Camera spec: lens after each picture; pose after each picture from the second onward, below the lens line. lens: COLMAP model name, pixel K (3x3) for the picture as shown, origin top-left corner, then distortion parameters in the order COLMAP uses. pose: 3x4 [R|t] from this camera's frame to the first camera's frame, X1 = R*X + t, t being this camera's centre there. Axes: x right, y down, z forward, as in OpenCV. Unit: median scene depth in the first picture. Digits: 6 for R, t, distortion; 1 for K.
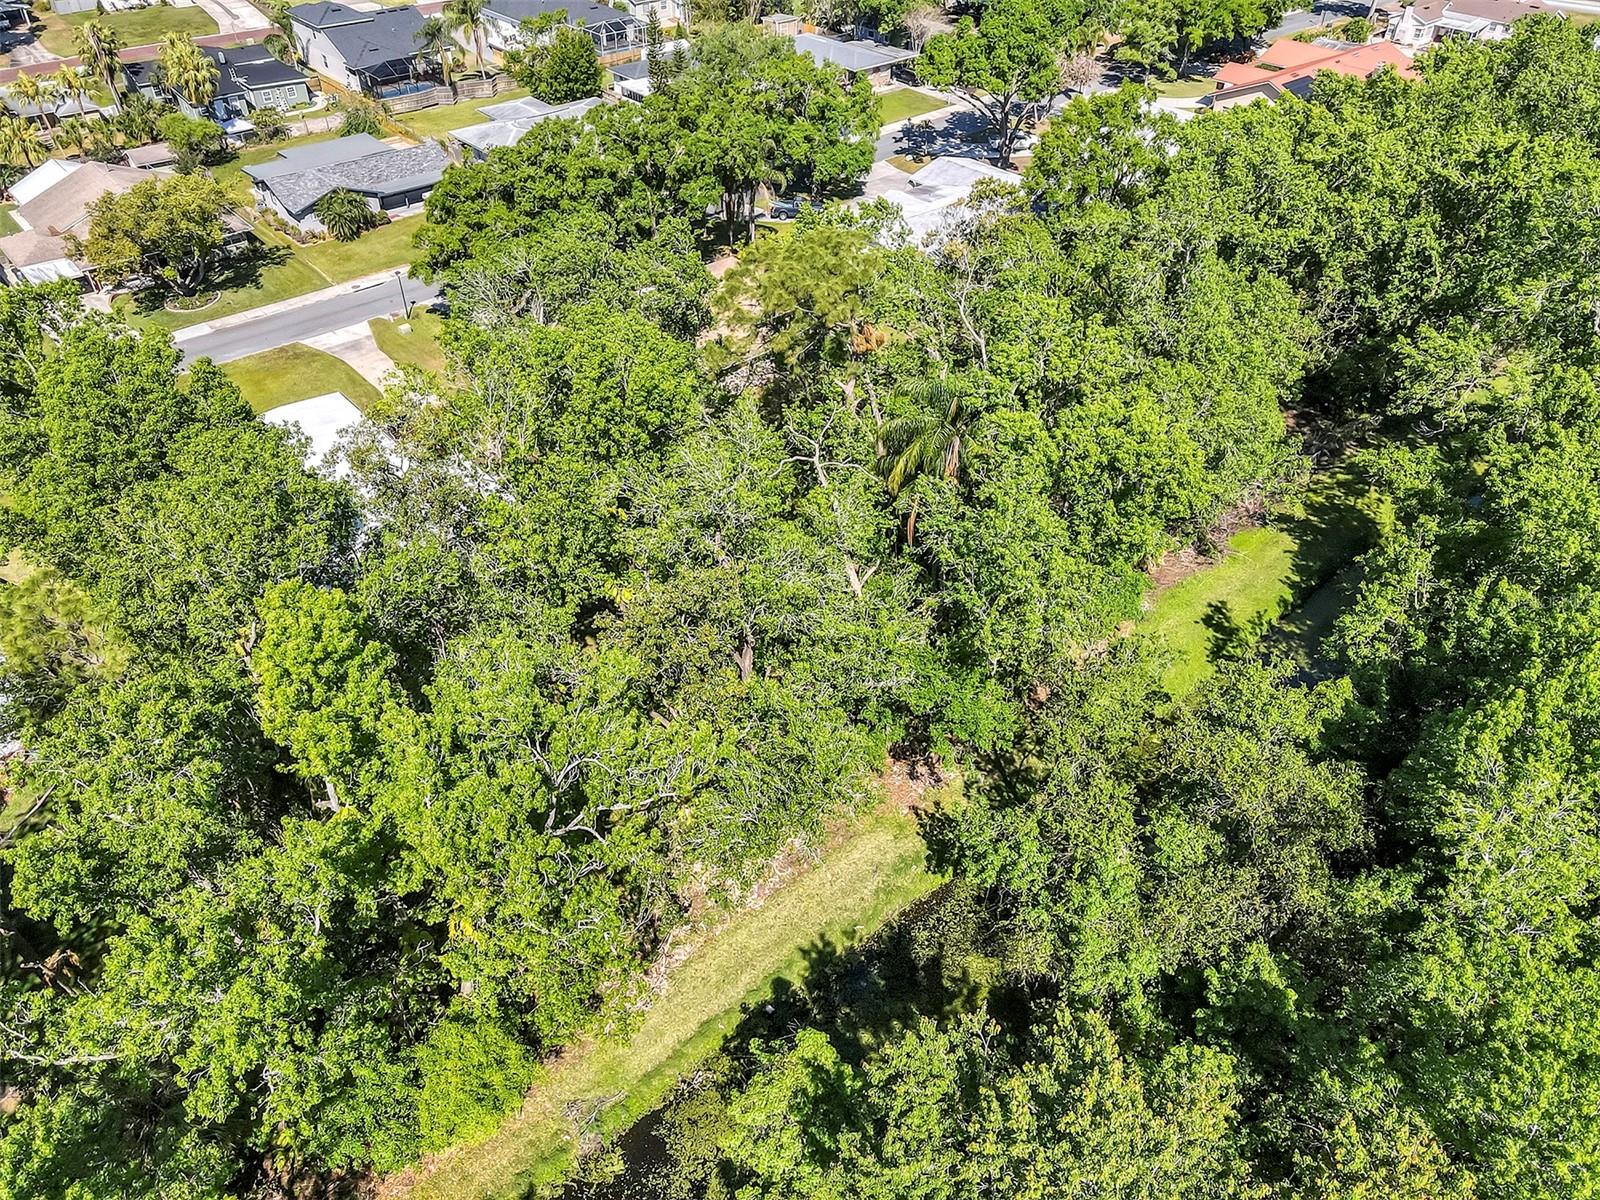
lens RADIAL K [[1176.0, 0, 793.2], [0, 1176.0, 598.3], [0, 0, 1]] dist [-0.016299, 0.063049]
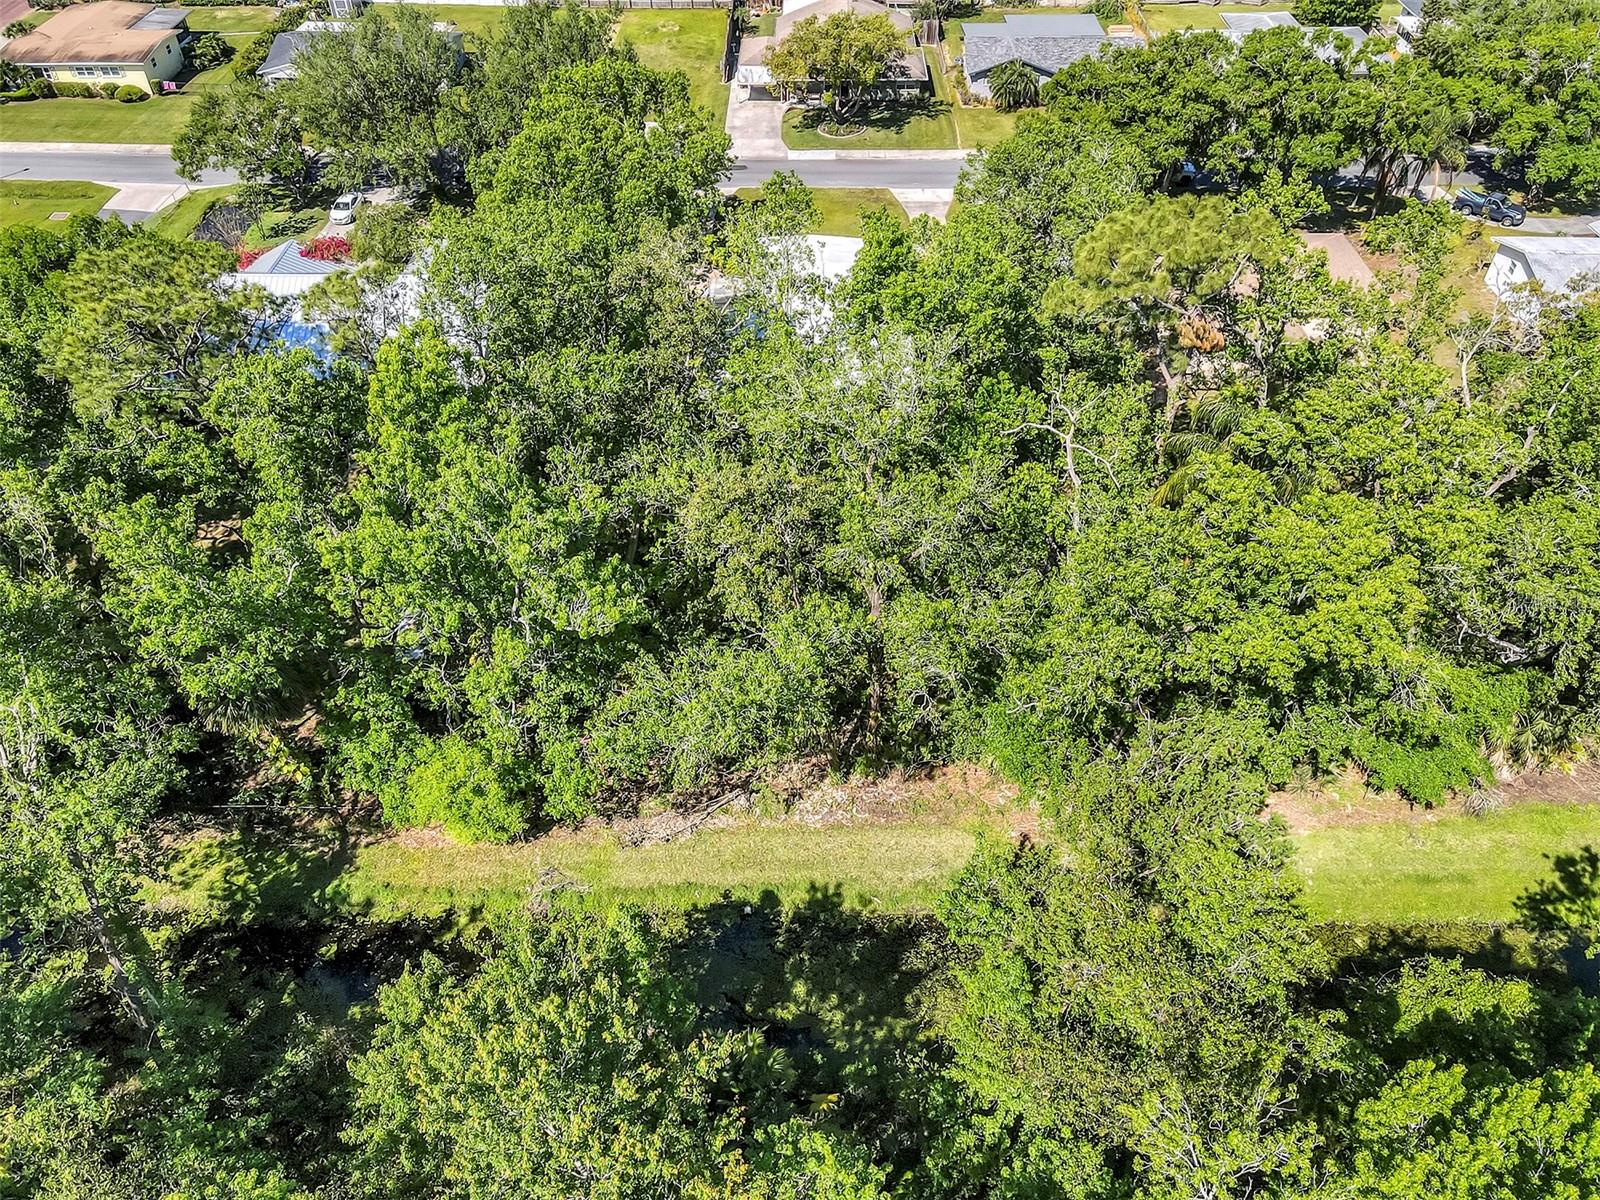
lens RADIAL K [[1176.0, 0, 793.2], [0, 1176.0, 598.3], [0, 0, 1]] dist [-0.016299, 0.063049]
pose [[0.749104, 0.446294, -0.489556, 0.368353], [-0.410198, 0.892783, 0.186214, -0.091711], [0.520174, 0.061321, 0.851856, 0.133647]]
